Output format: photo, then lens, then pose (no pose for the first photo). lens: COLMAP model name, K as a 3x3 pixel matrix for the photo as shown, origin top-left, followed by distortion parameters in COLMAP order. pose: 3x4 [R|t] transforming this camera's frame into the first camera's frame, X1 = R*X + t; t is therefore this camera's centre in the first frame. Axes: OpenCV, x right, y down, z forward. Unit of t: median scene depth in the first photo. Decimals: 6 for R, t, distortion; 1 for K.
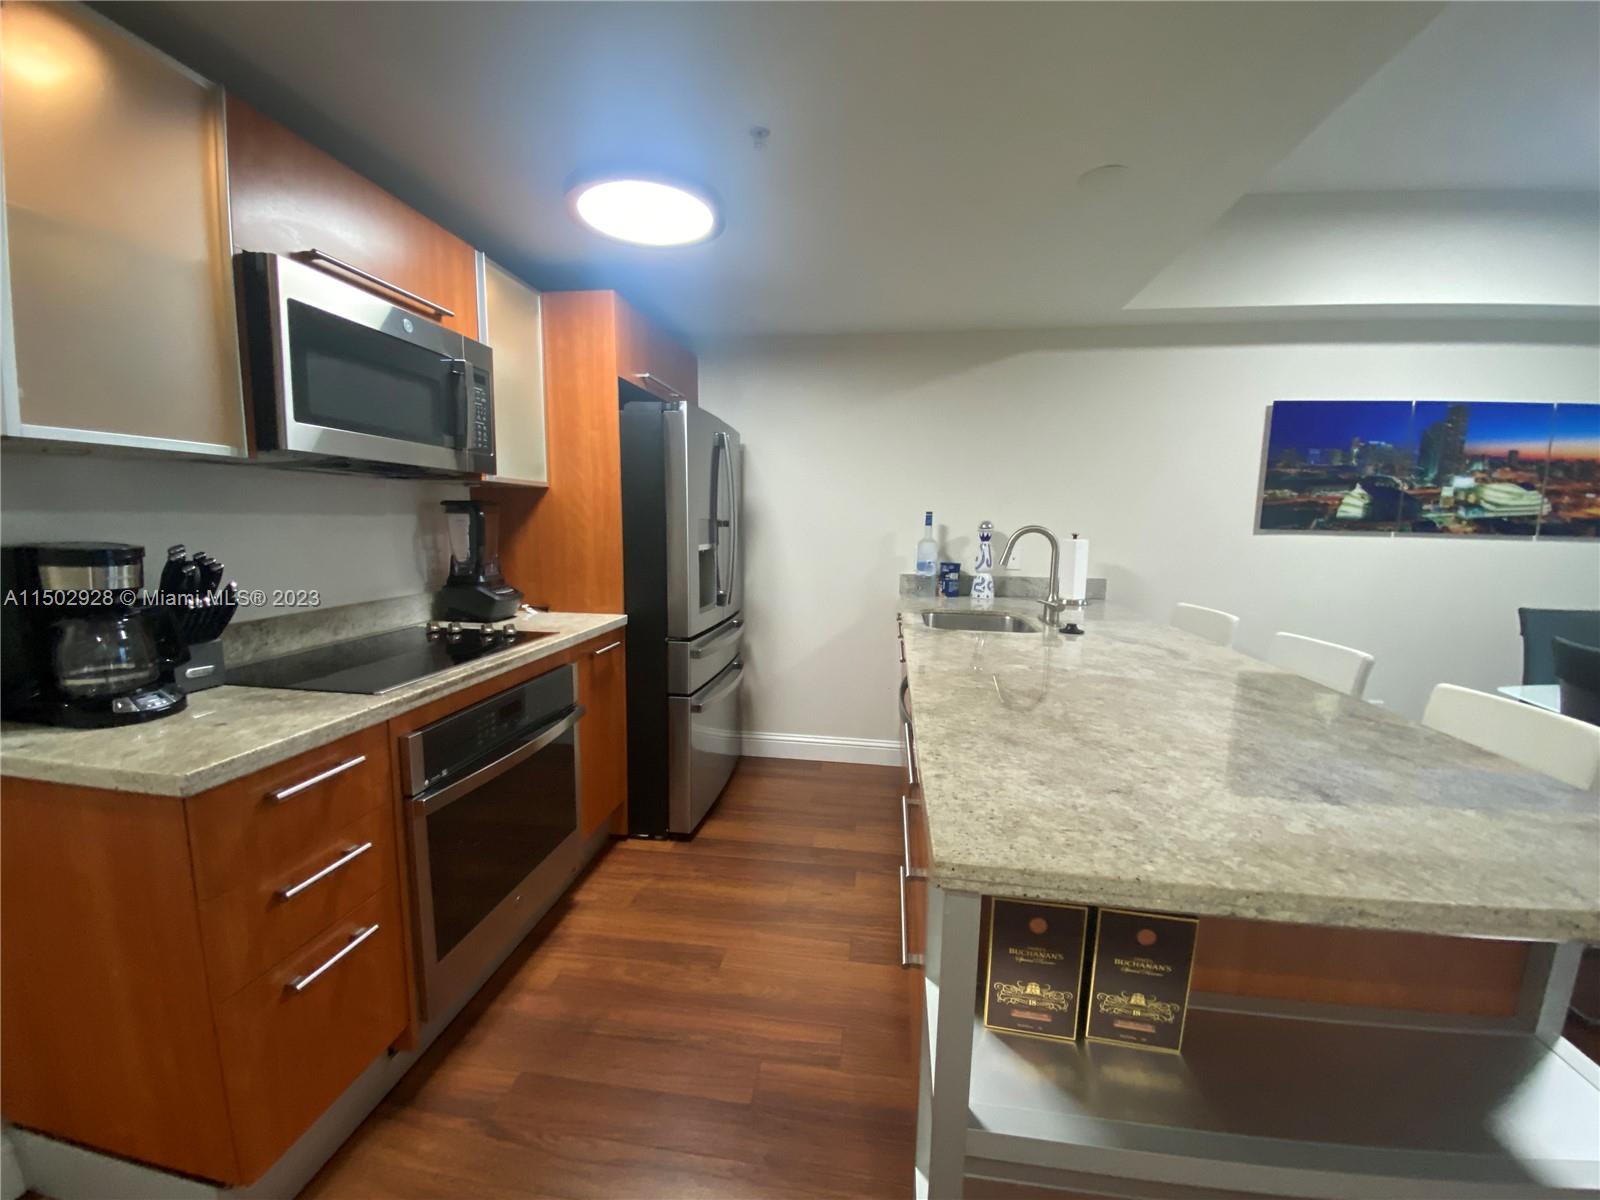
lens RADIAL K [[647.0, 0, 798.8], [0, 647.0, 606.1], [0, 0, 1]] dist [0.027481, -0.024134]
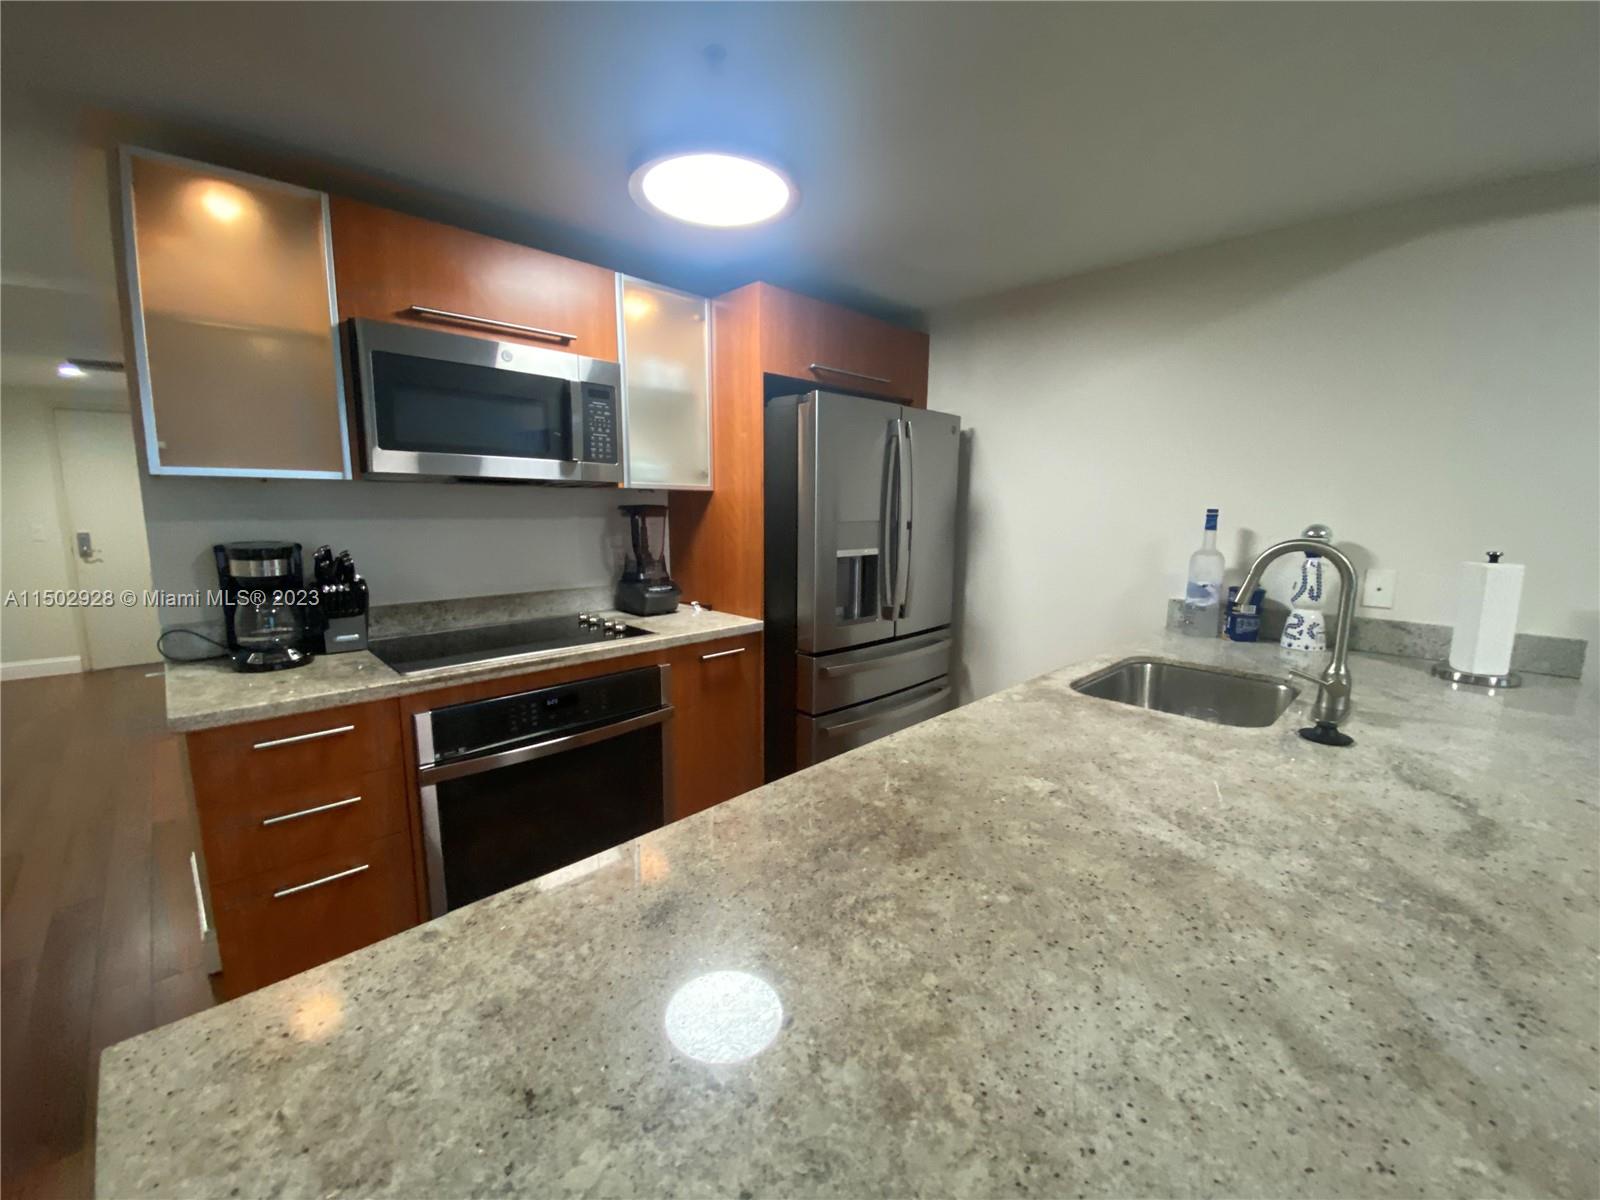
lens RADIAL K [[645.6, 0, 800.0], [0, 645.6, 604.2], [0, 0, 1]] dist [0.028659, -0.024218]
pose [[0.791297, 0.086440, -0.605291, 0.304924], [-0.077901, 0.996142, 0.040417, -0.046812], [0.606449, 0.015171, 0.794978, 0.232106]]
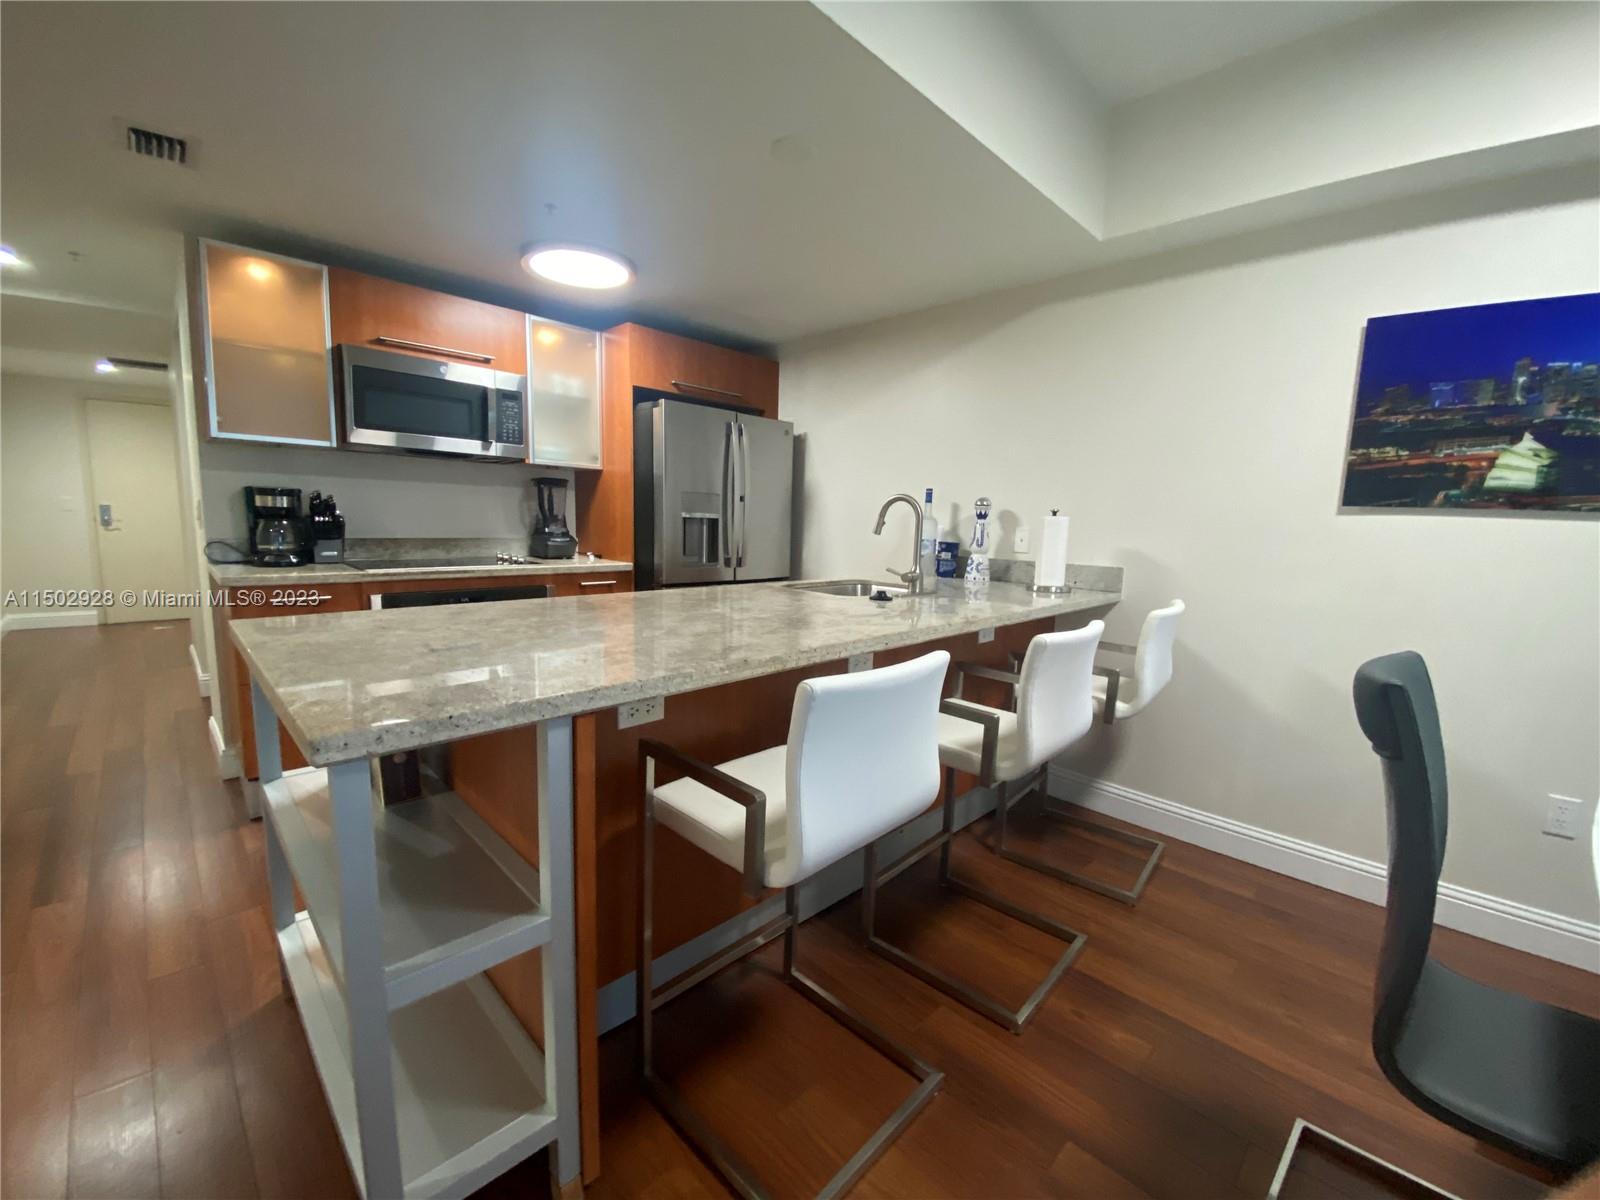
lens RADIAL K [[647.0, 0, 798.8], [0, 647.0, 606.1], [0, 0, 1]] dist [0.027481, -0.024134]
pose [[0.798403, 0.094550, -0.594654, 0.701002], [-0.102308, 0.994536, 0.020769, 0.033462], [0.593369, 0.044256, 0.803713, 0.112602]]
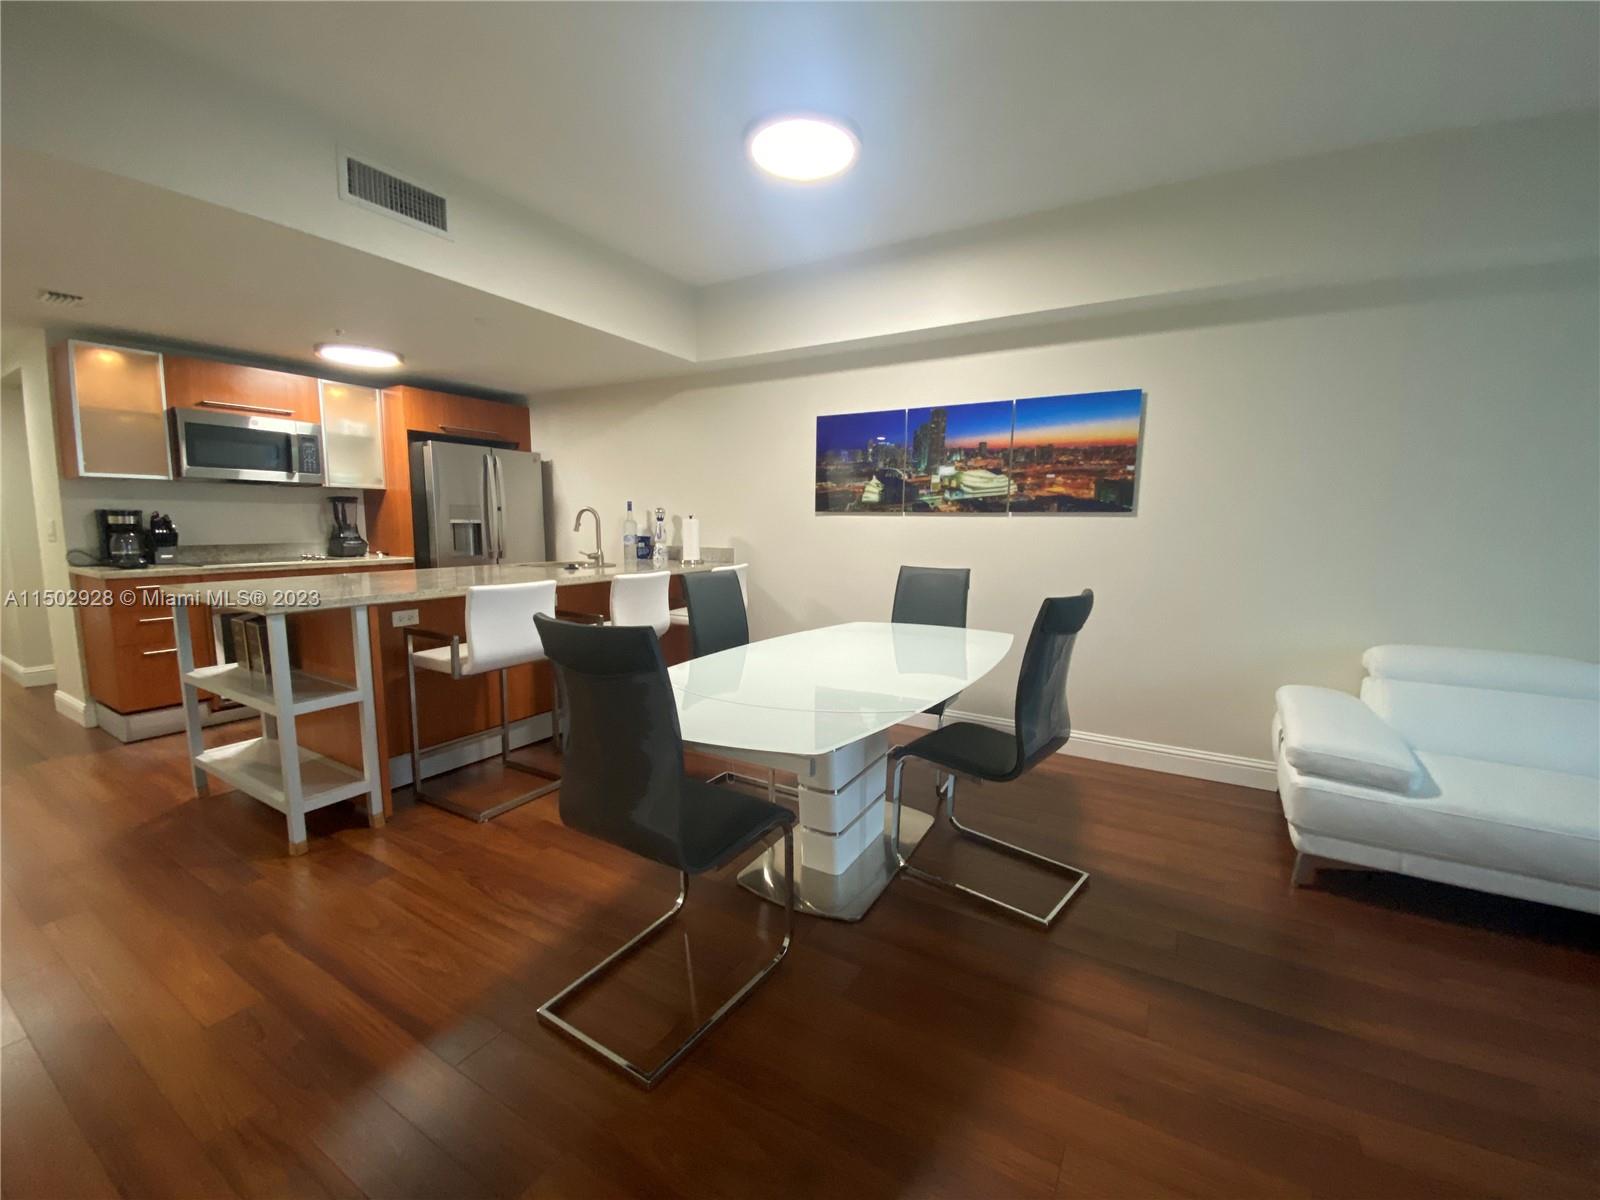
lens RADIAL K [[642.3, 0, 800.6], [0, 642.3, 605.9], [0, 0, 1]] dist [0.031310, -0.029889]
pose [[0.925131, 0.045705, -0.376887, 1.247942], [-0.050064, 0.998744, -0.001774, 0.085124], [0.376332, 0.020509, 0.926258, -0.247917]]
